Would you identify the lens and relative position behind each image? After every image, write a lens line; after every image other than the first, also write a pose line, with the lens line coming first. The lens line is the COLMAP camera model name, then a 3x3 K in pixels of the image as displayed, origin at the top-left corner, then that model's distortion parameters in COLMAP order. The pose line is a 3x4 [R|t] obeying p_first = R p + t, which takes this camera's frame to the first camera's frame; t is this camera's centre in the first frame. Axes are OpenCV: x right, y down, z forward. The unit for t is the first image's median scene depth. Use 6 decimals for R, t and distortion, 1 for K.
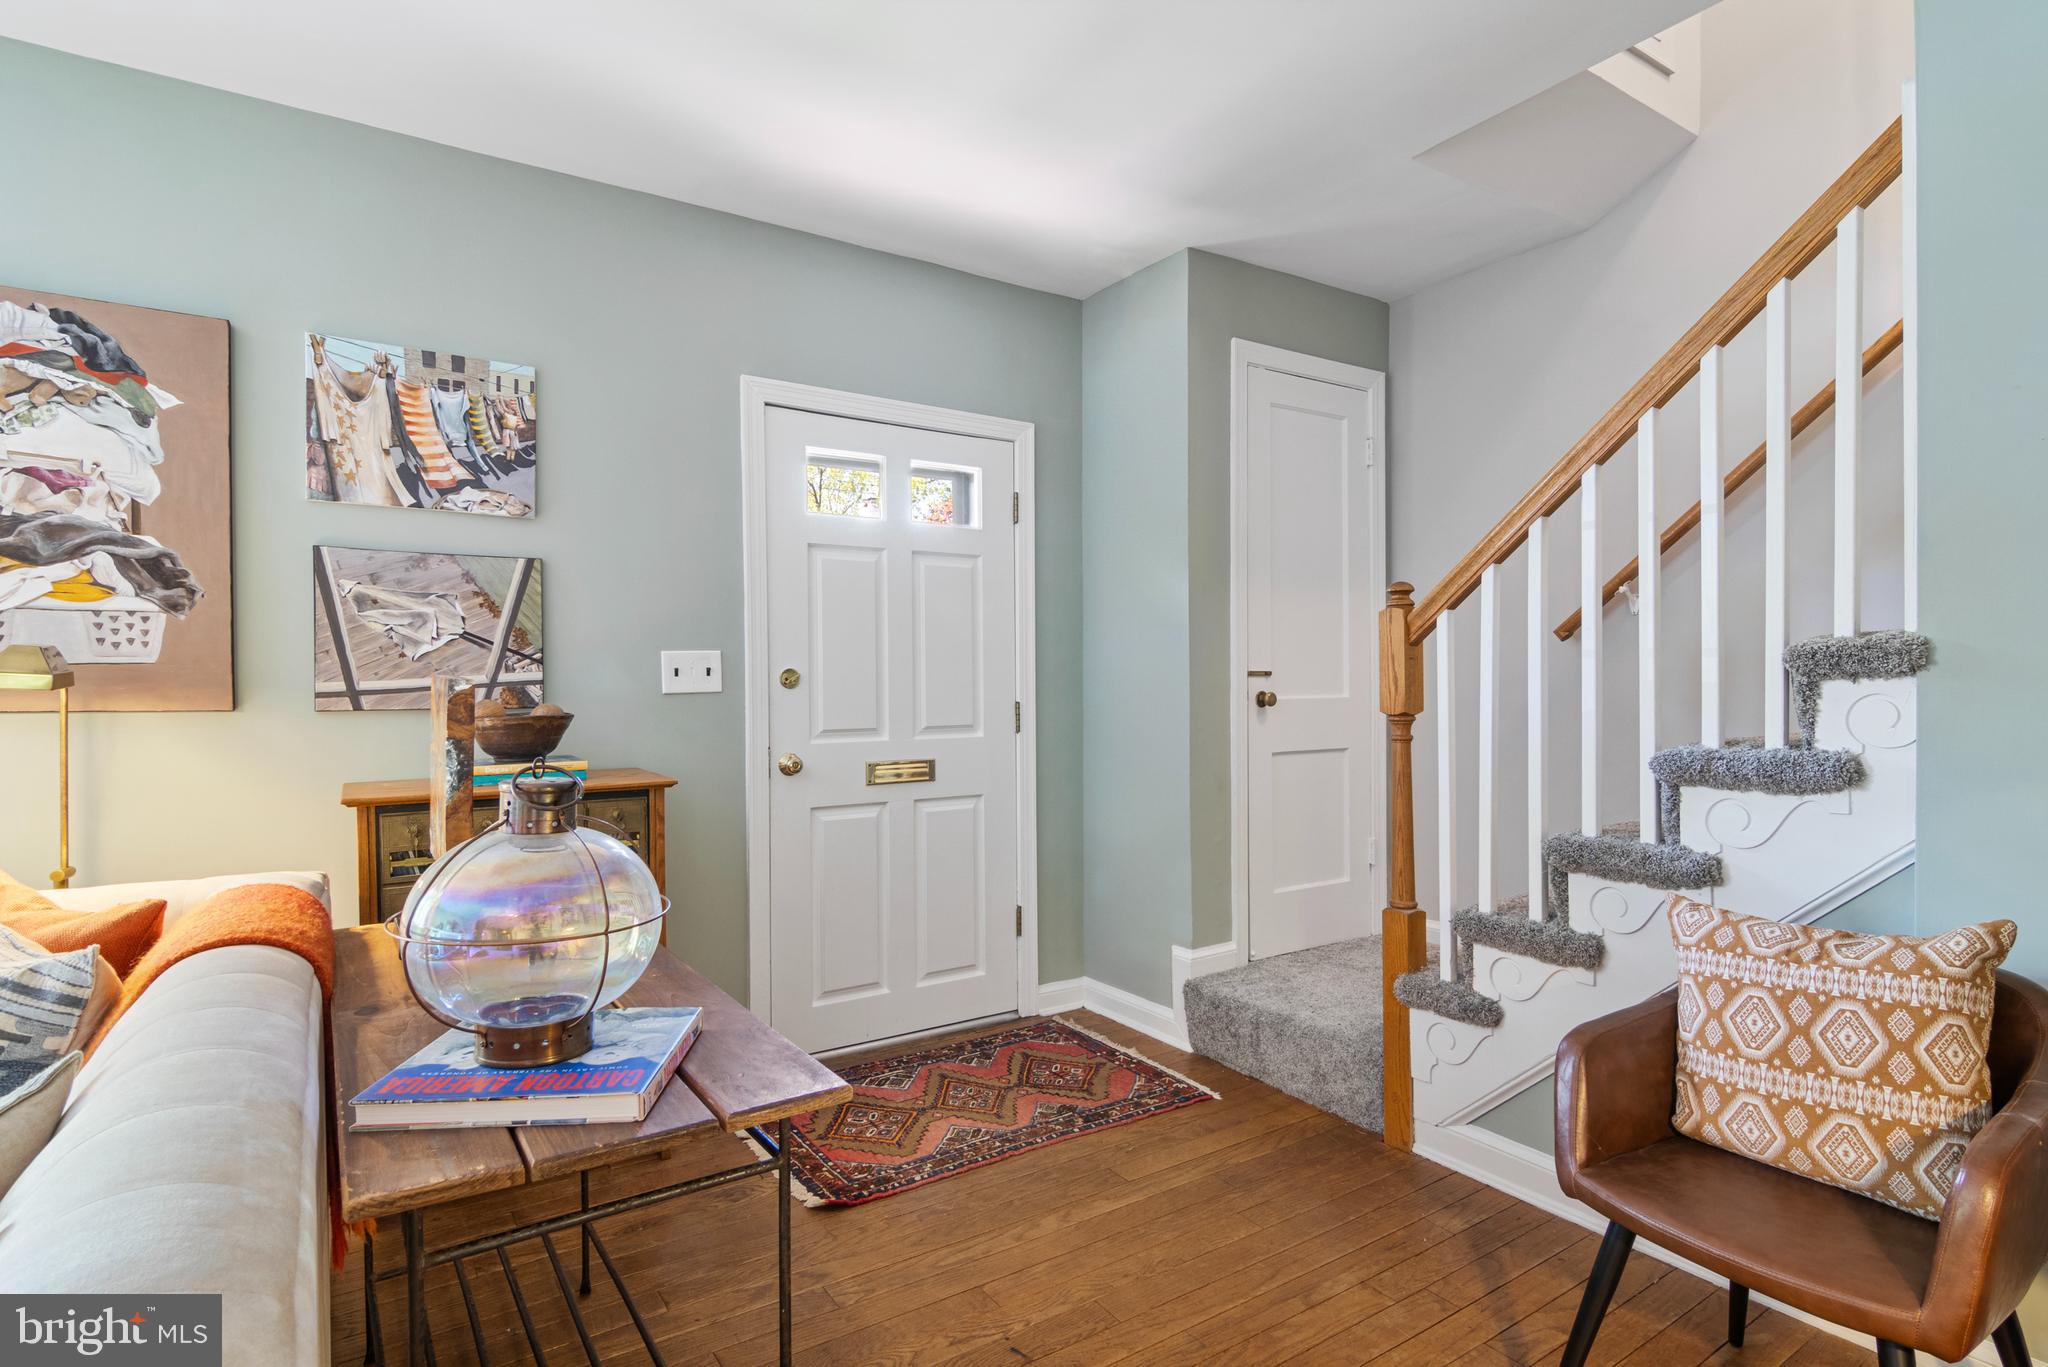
lens RADIAL K [[1048.0, 0, 1030.3], [0, 1048.0, 689.3], [0, 0, 1]] dist [-0.003508, -0.003363]
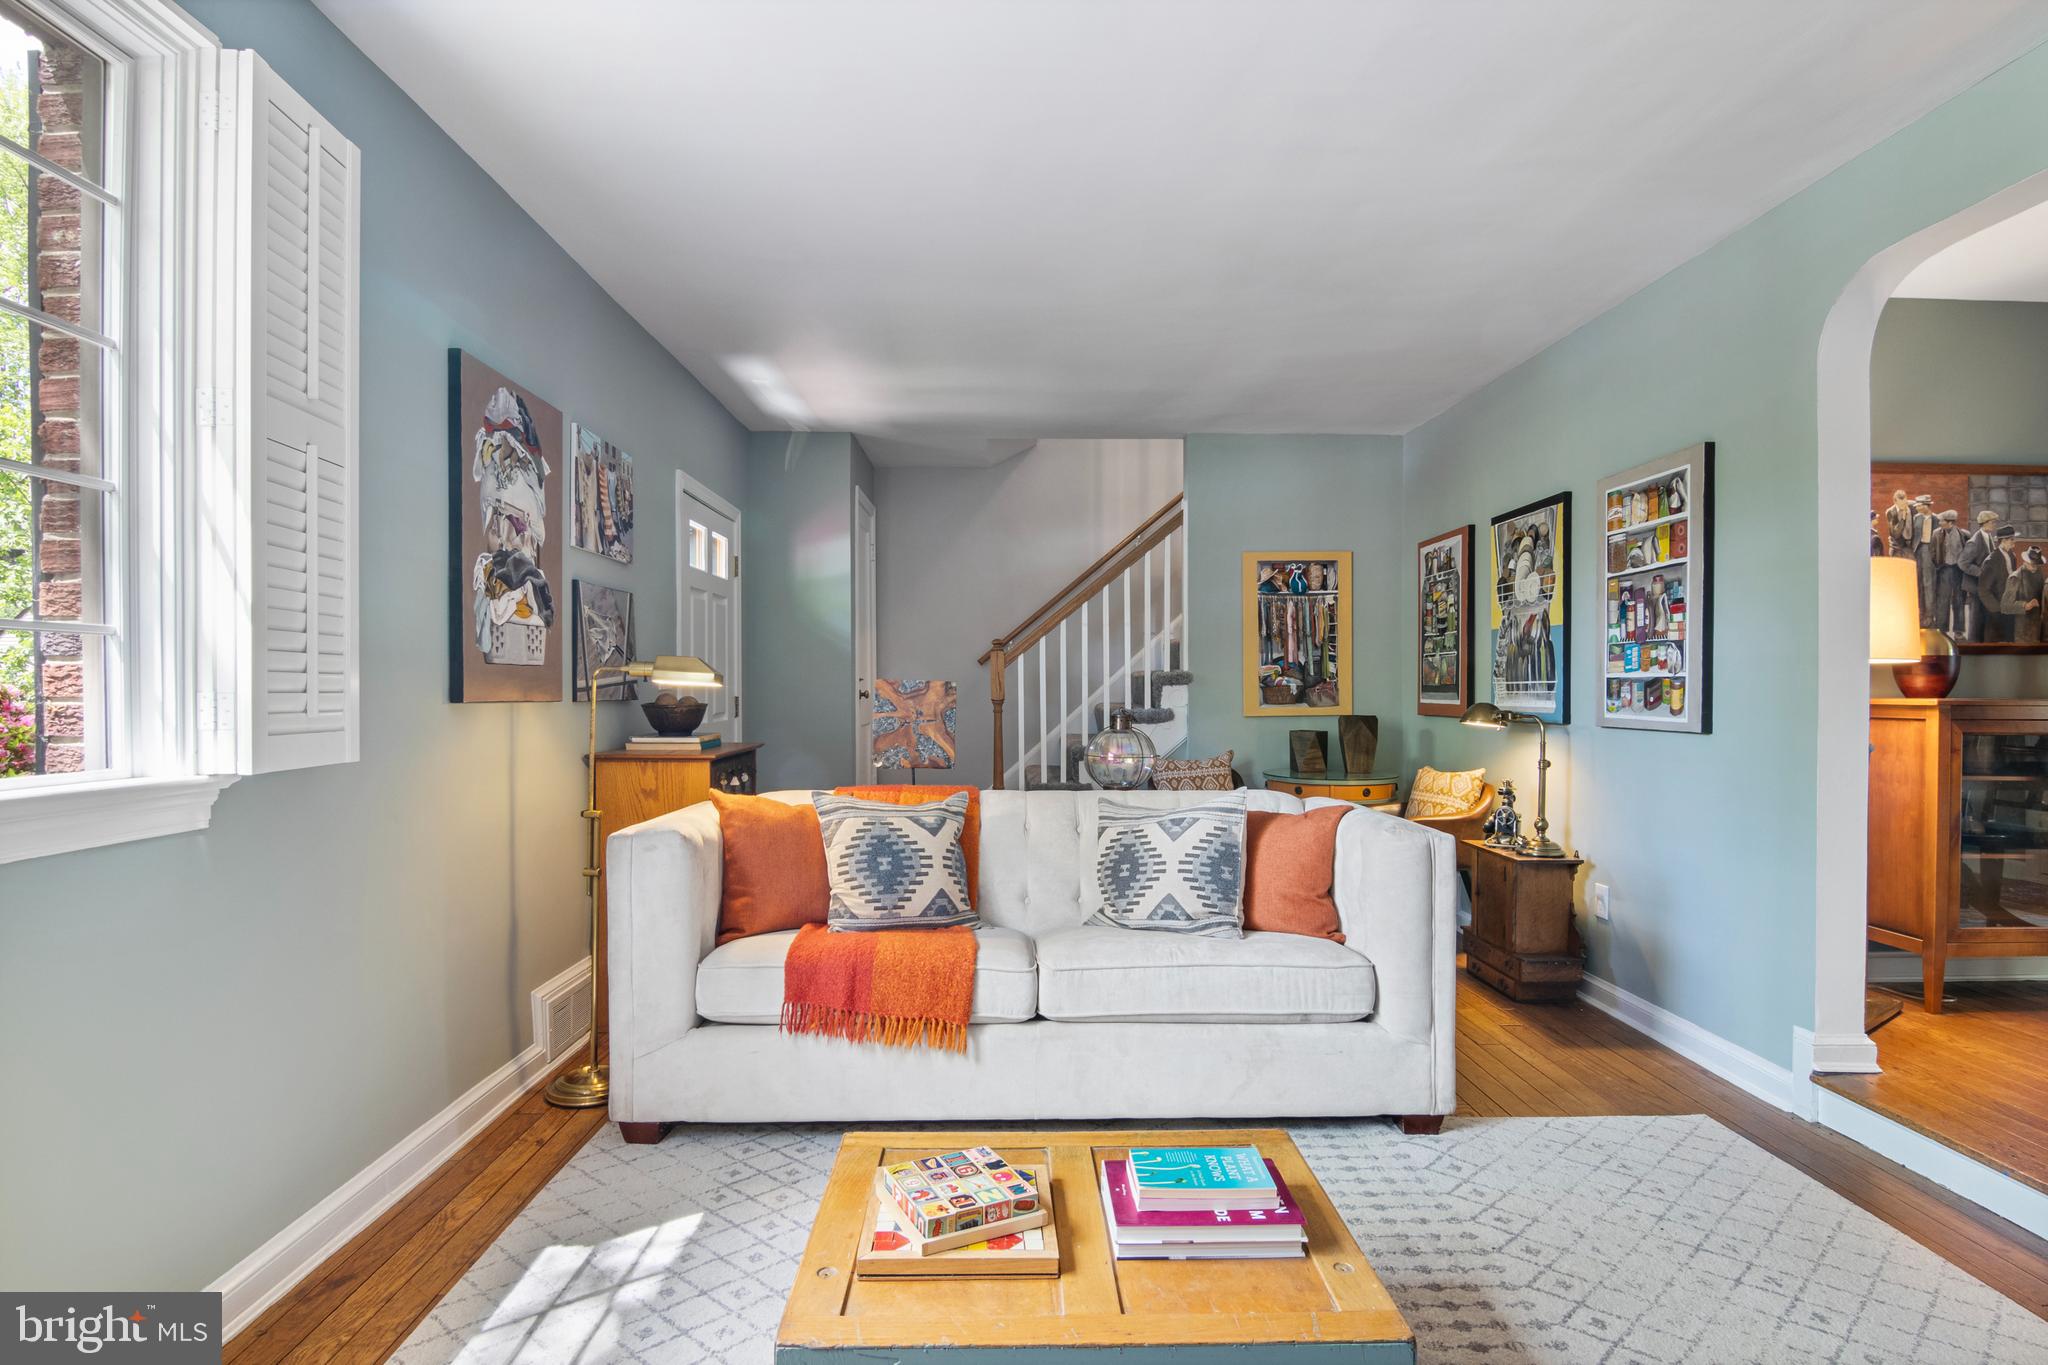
lens RADIAL K [[1048.0, 0, 1029.8], [0, 1048.0, 689.5], [0, 0, 1]] dist [-0.003508, -0.003363]
pose [[0.534455, 0.002912, 0.845192, -1.477271], [-0.002745, 0.999995, -0.001710, 0.005983], [-0.845192, -0.001406, 0.534461, -0.221087]]
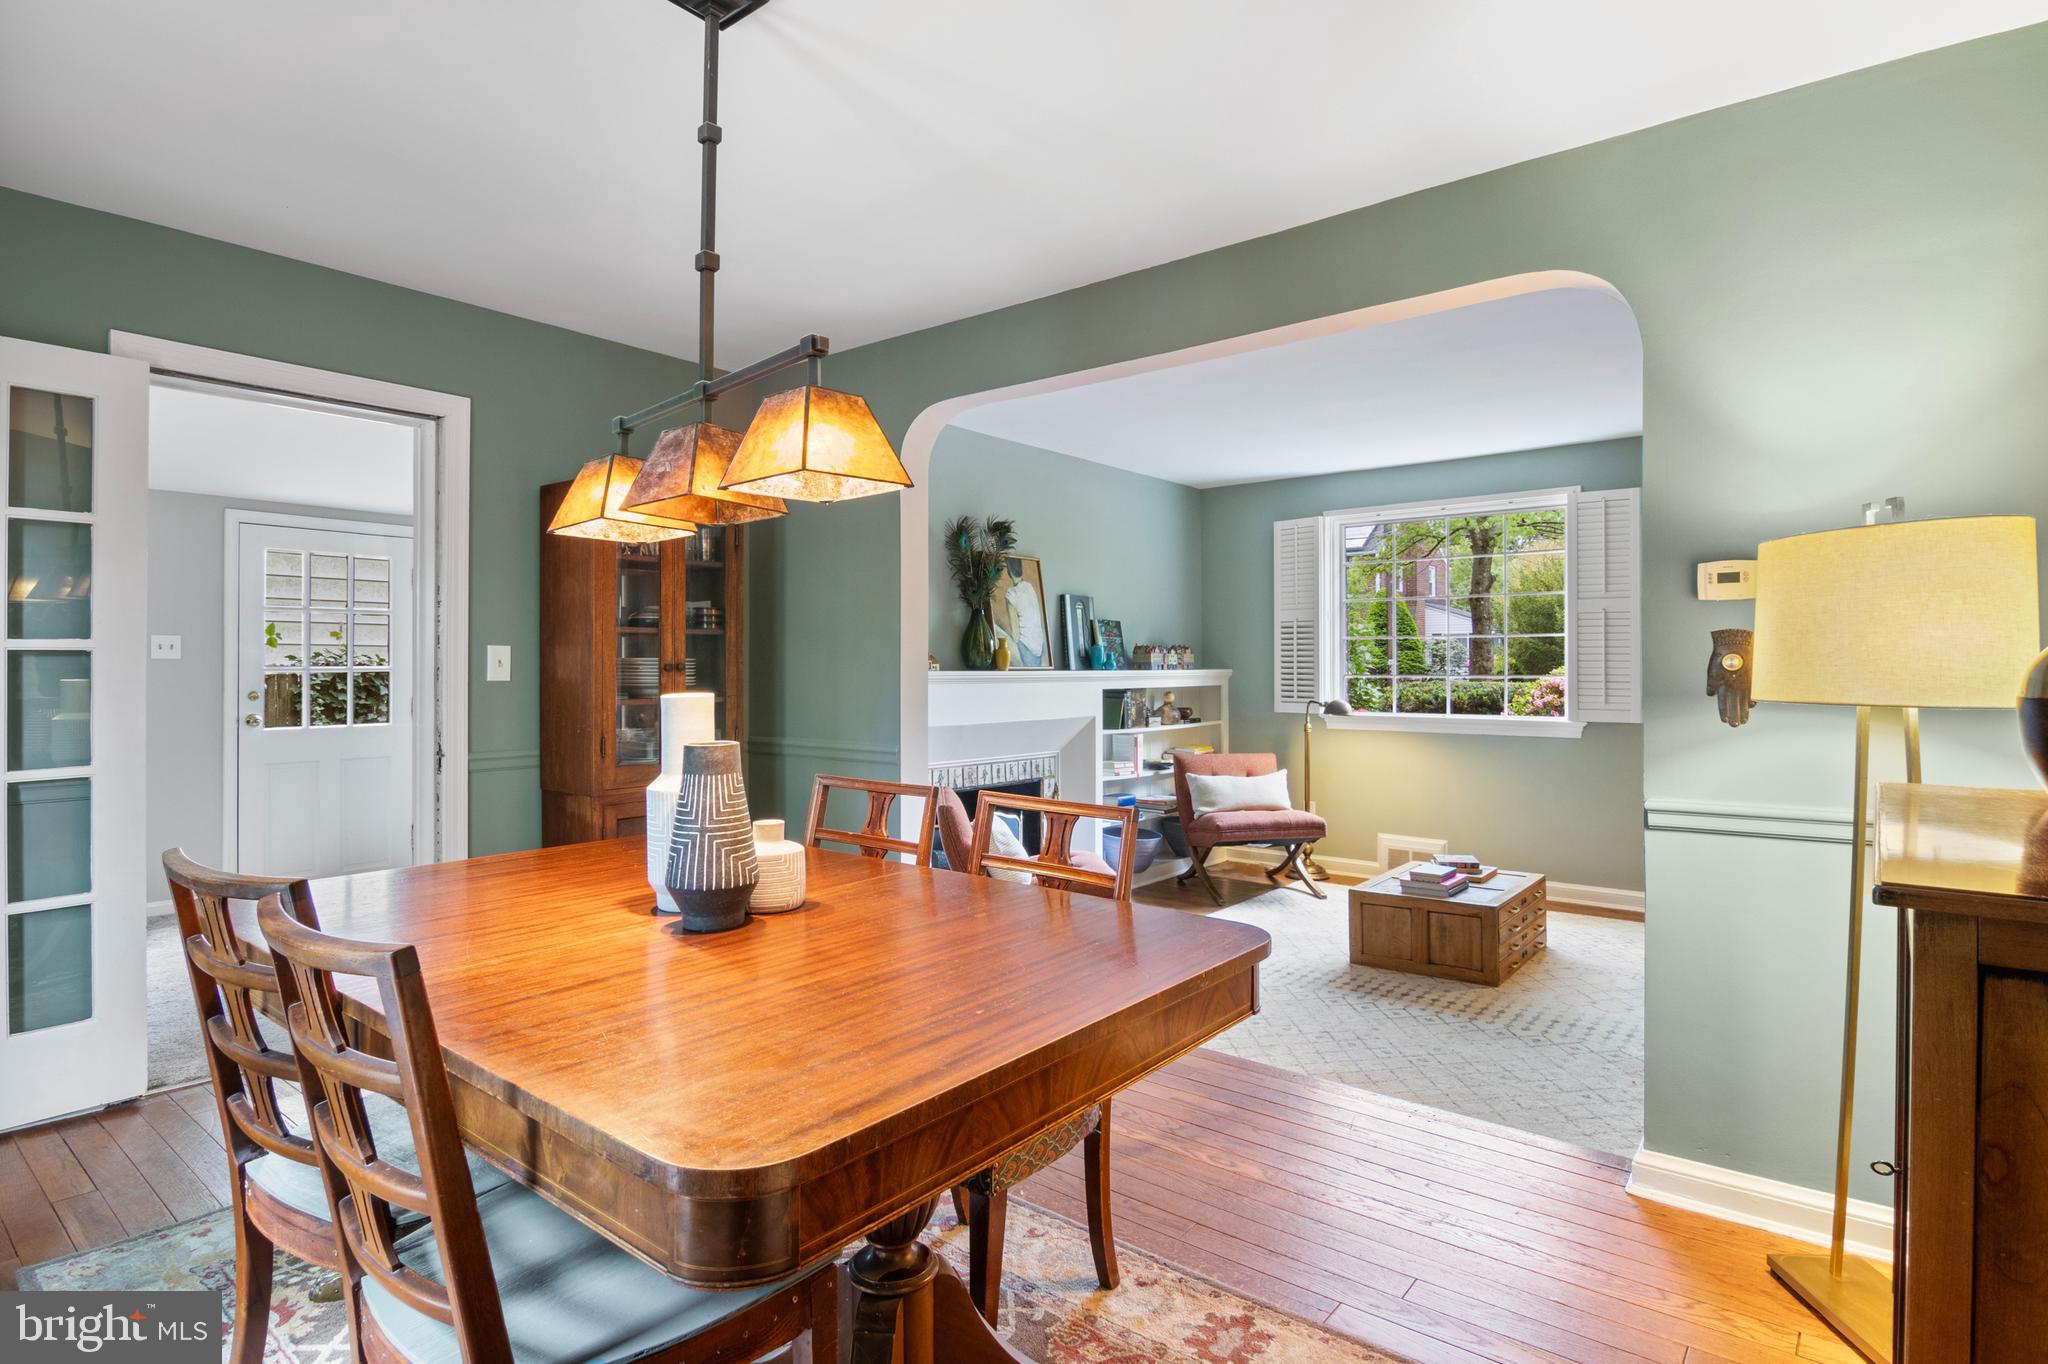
lens RADIAL K [[1048.0, 0, 1027.1], [0, 1048.0, 660.5], [0, 0, 1]] dist [-0.003508, -0.003363]
pose [[0.283451, -0.001837, -0.958985, 0.622645], [-0.000430, 0.999998, -0.002043, -0.060020], [0.958987, 0.000992, 0.283450, -1.141020]]
